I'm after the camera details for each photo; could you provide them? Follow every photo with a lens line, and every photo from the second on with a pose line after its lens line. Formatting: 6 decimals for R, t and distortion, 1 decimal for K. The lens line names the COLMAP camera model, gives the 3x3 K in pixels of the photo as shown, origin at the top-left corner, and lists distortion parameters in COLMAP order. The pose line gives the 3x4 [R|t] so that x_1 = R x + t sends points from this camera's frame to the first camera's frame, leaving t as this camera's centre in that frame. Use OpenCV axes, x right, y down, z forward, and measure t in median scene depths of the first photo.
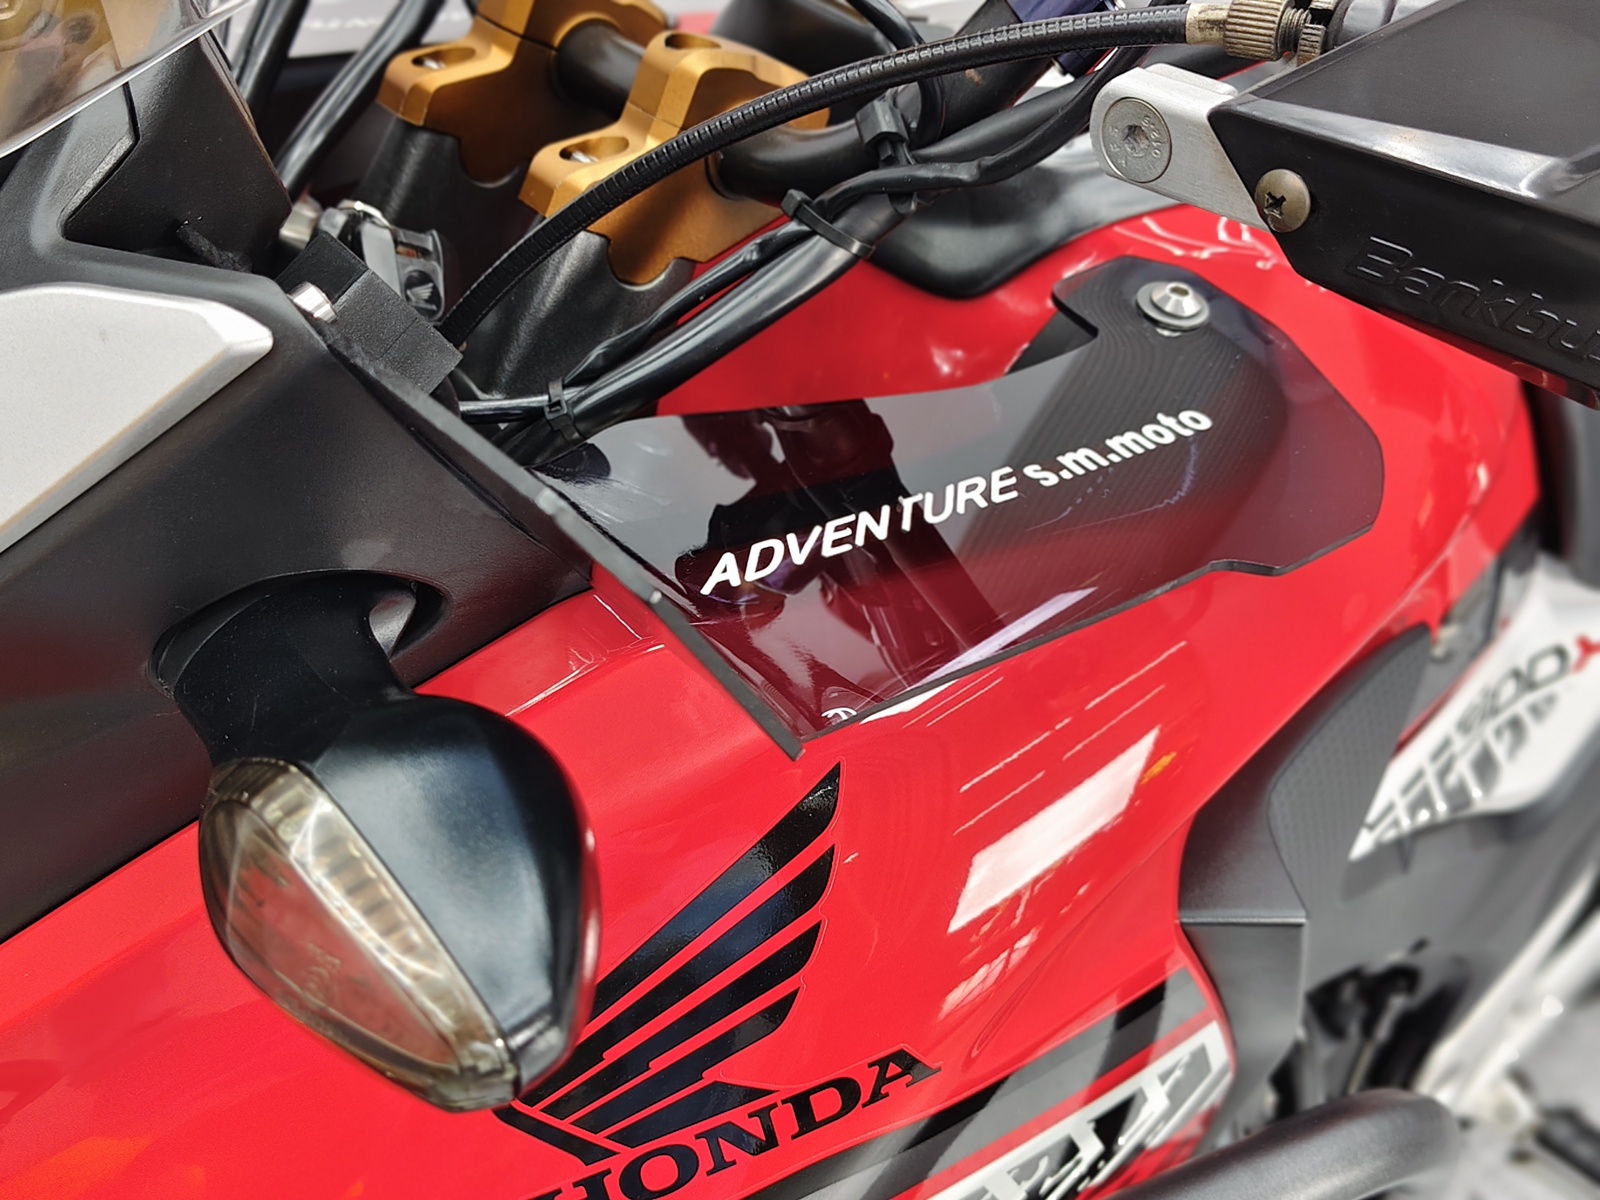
lens RADIAL K [[1666.9, 0, 800.0], [0, 1666.9, 600.0], [0, 0, 1]] dist [-0.021684, 0.239790]
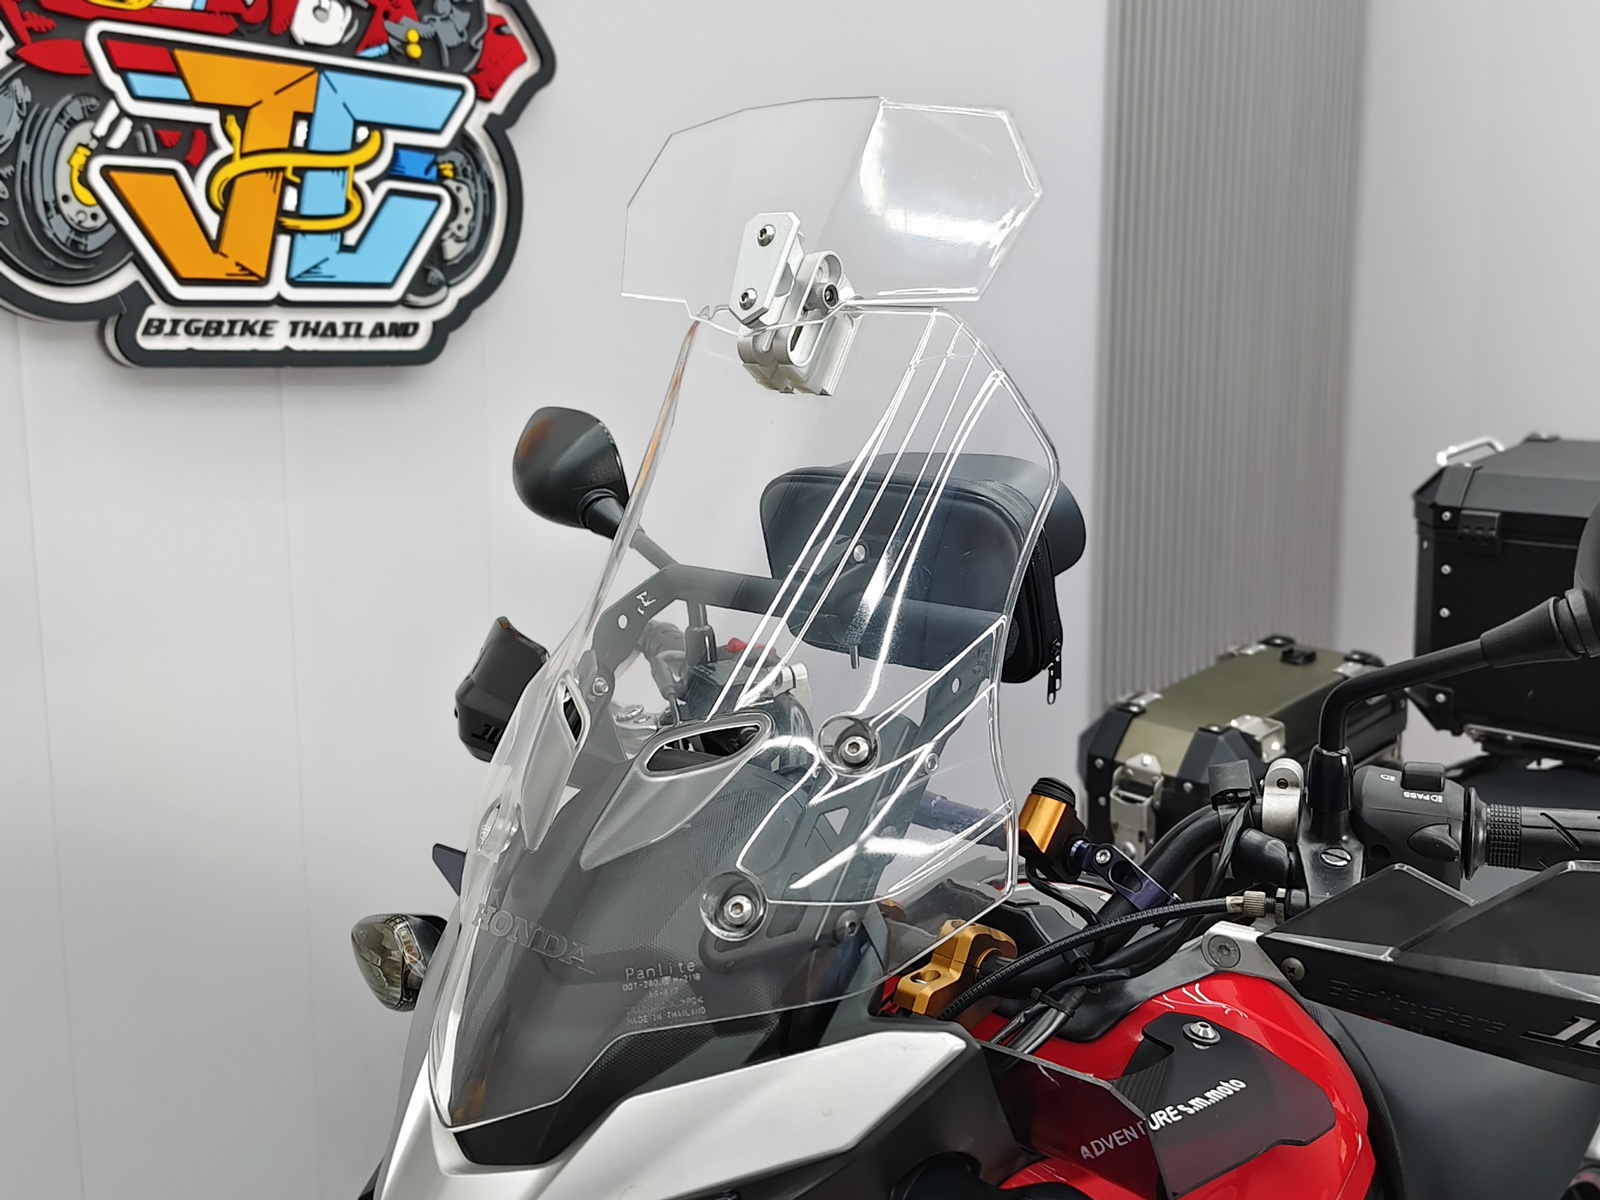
lens RADIAL K [[1666.9, 0, 800.0], [0, 1666.9, 600.0], [0, 0, 1]] dist [-0.021684, 0.239790]
pose [[0.985144, -0.034254, 0.168281, -0.662405], [0.110298, 0.877280, -0.467134, 0.289812], [-0.131628, 0.478756, 0.868025, -1.076685]]
